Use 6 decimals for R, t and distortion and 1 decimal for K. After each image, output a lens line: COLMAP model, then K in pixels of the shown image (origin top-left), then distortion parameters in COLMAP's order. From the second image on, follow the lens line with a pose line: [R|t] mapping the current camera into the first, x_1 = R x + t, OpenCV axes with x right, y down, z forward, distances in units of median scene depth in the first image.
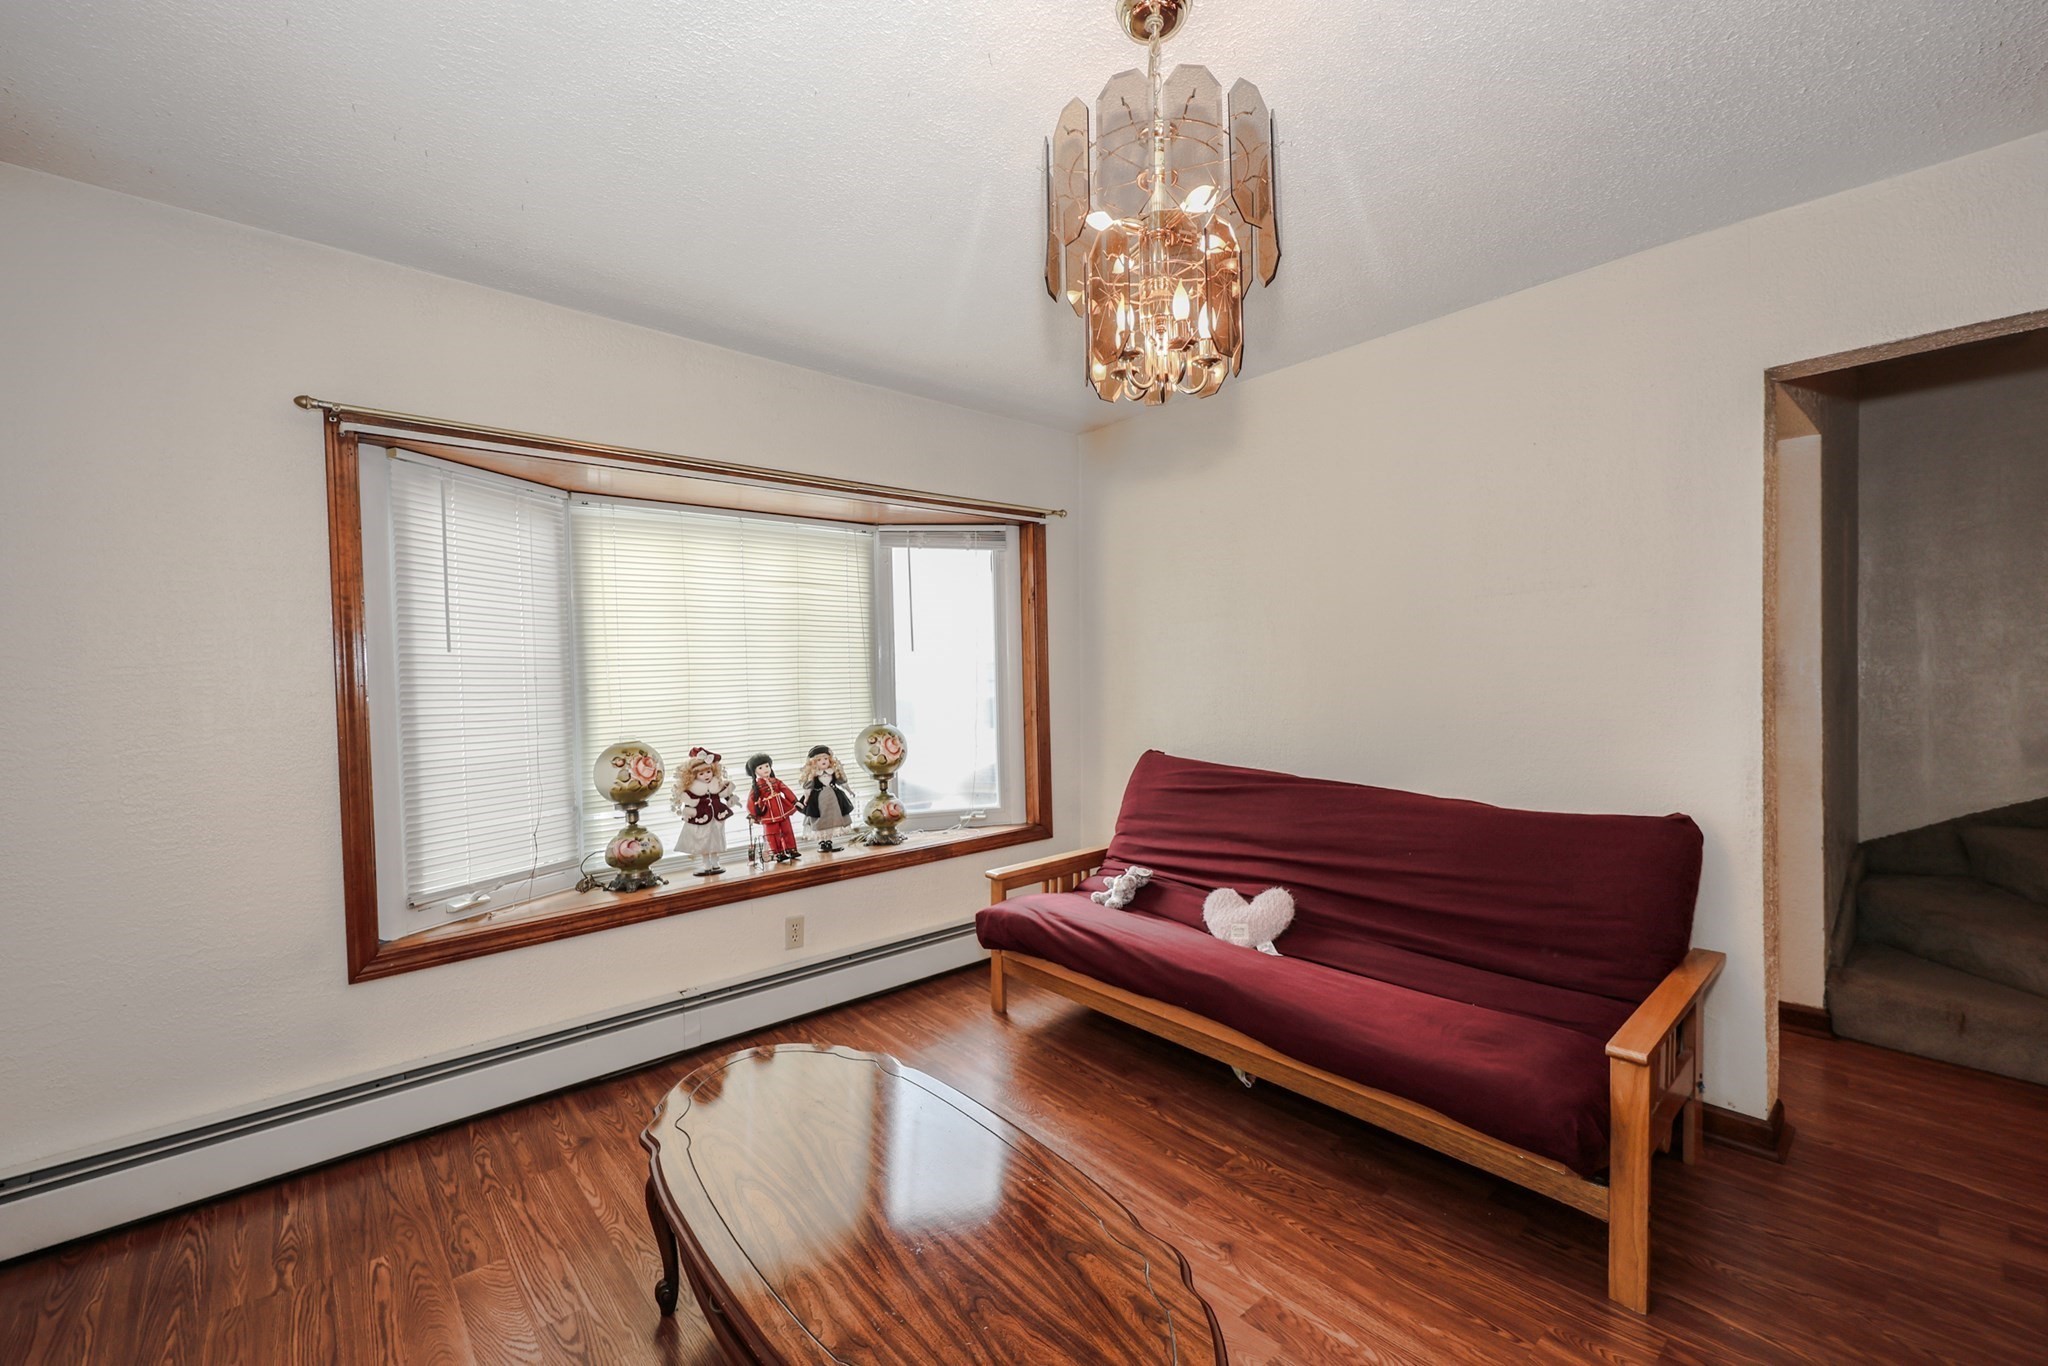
lens RADIAL K [[842.0, 0, 1015.3], [0, 842.0, 685.0], [0, 0, 1]] dist [-0.001135, -0.000962]
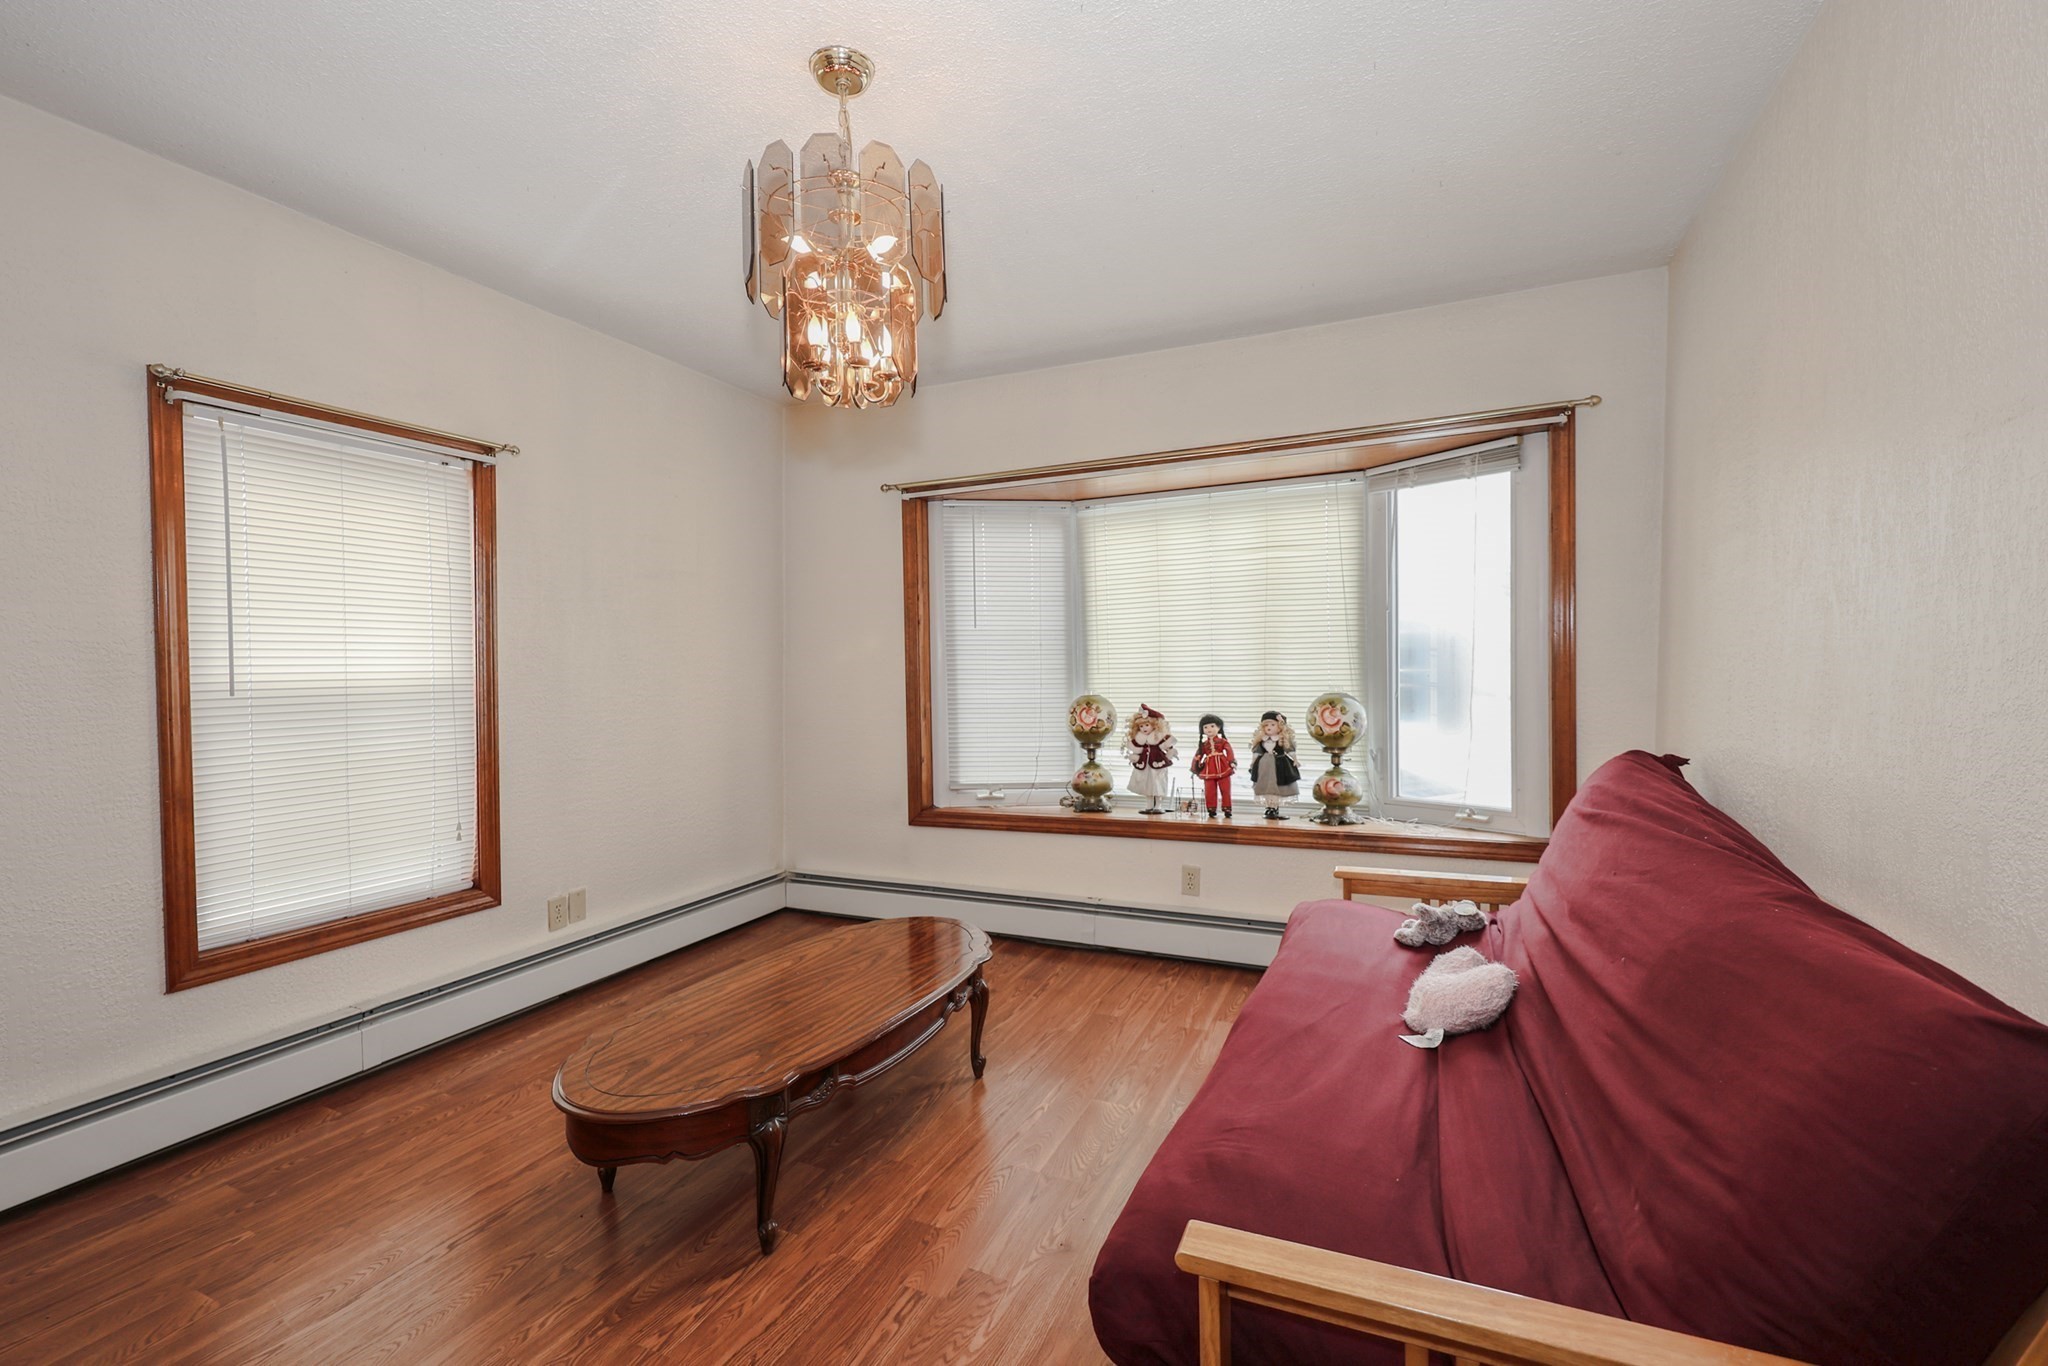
lens RADIAL K [[896.3, 0, 1014.5], [0, 896.3, 679.6], [0, 0, 1]] dist [0.004632, 0.000091]
pose [[0.406370, 0.032181, -0.913142, 0.681002], [0.000251, 0.999376, 0.035332, -0.002623], [0.913709, -0.014588, 0.406108, 0.332249]]
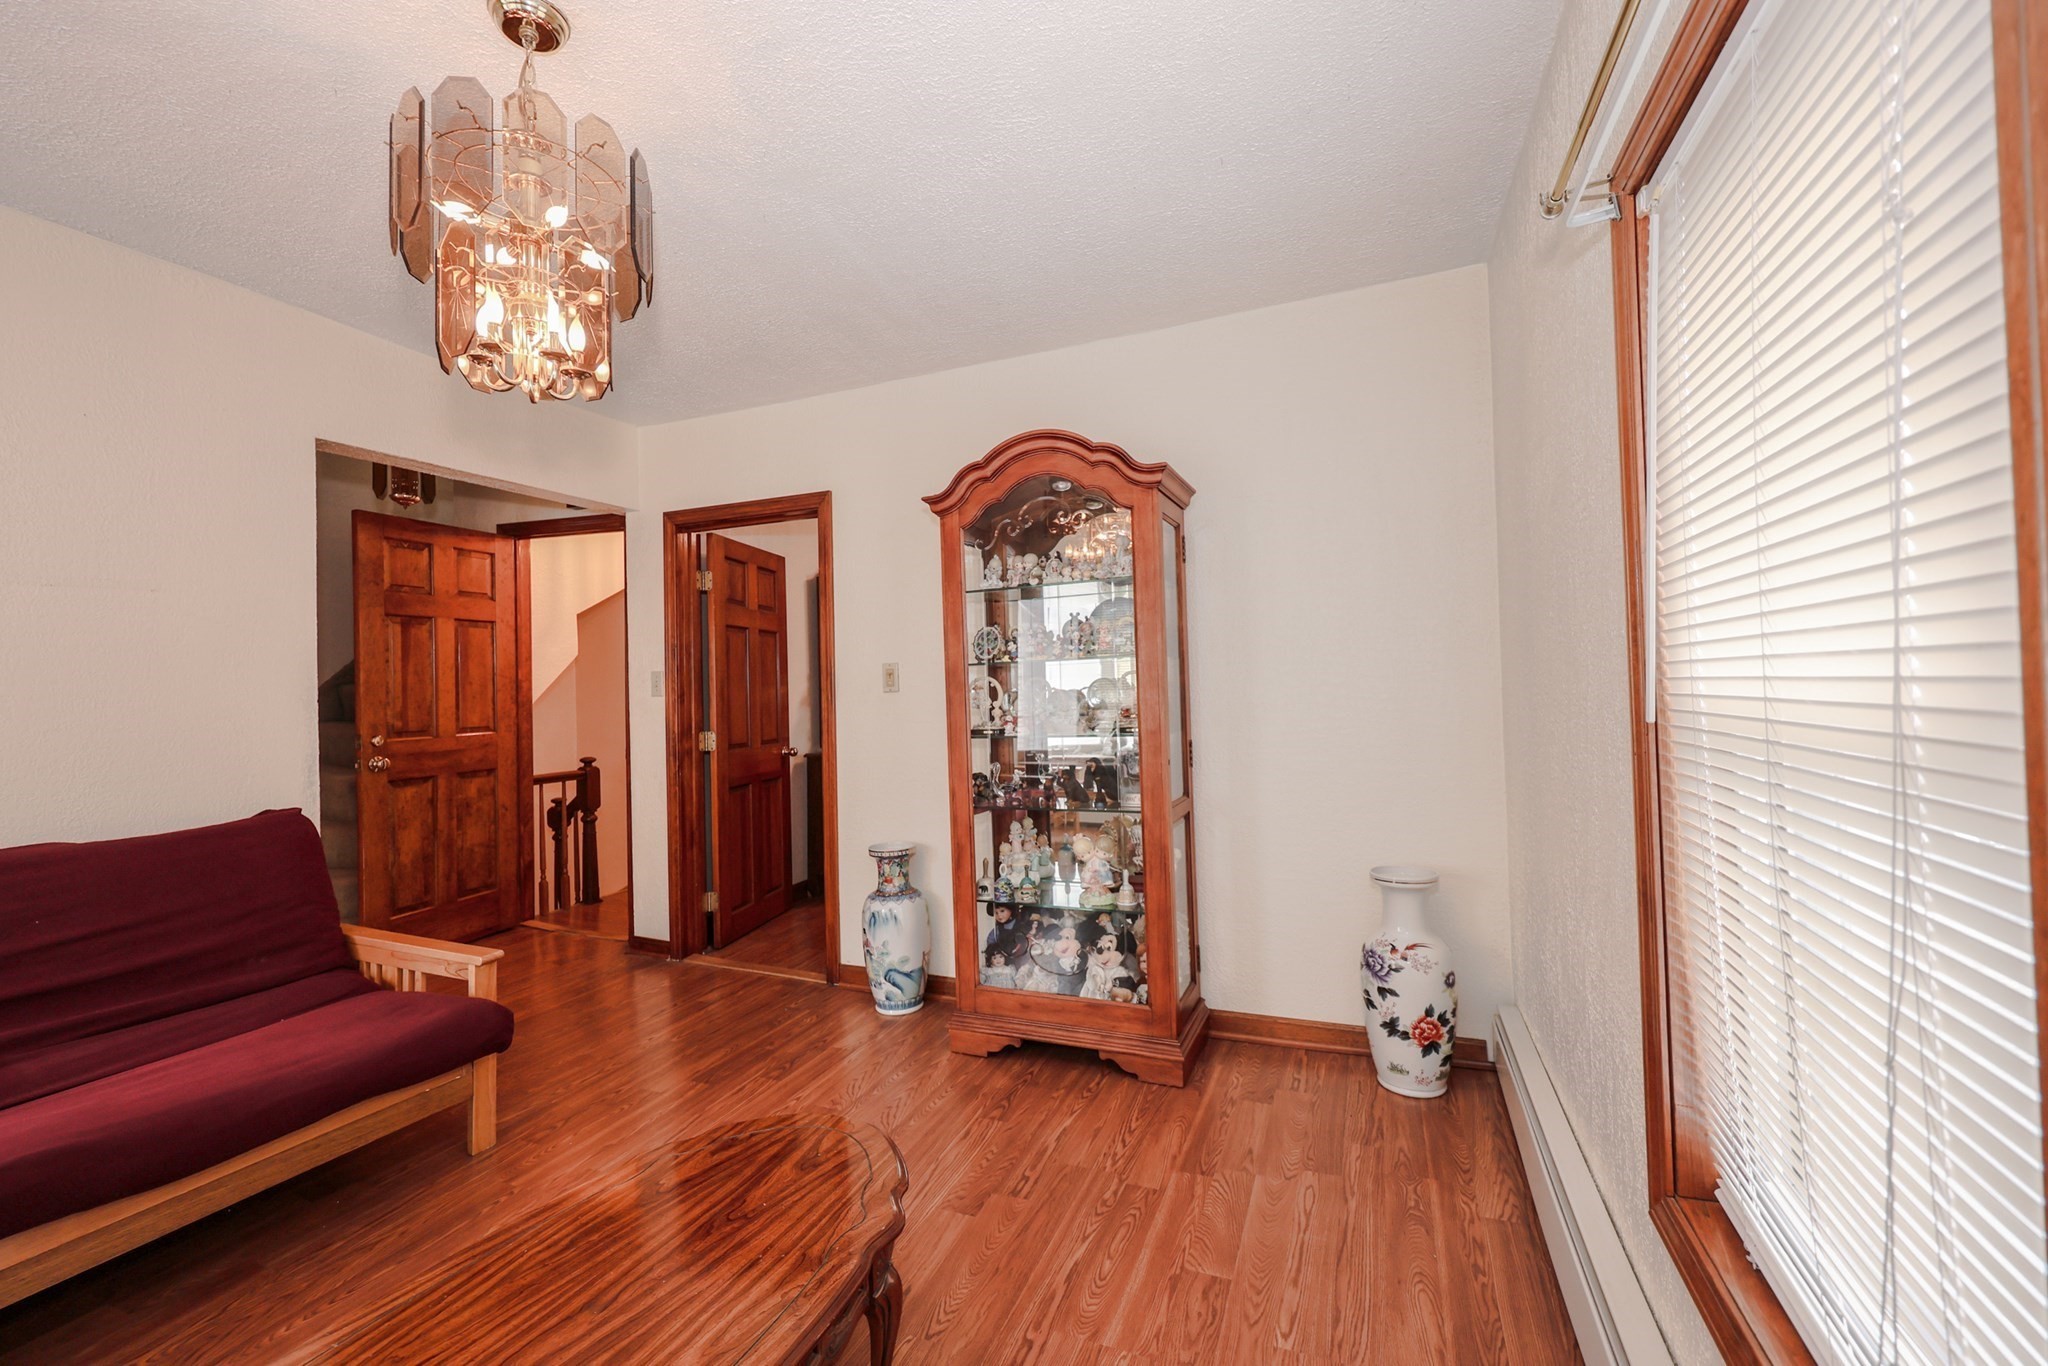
lens RADIAL K [[842.0, 0, 1029.2], [0, 842.0, 672.5], [0, 0, 1]] dist [-0.001135, -0.000962]
pose [[-0.440277, 0.028850, 0.897399, -0.481954], [0.029482, 0.999409, -0.017665, 0.015276], [-0.897378, 0.018679, -0.440867, 0.437304]]
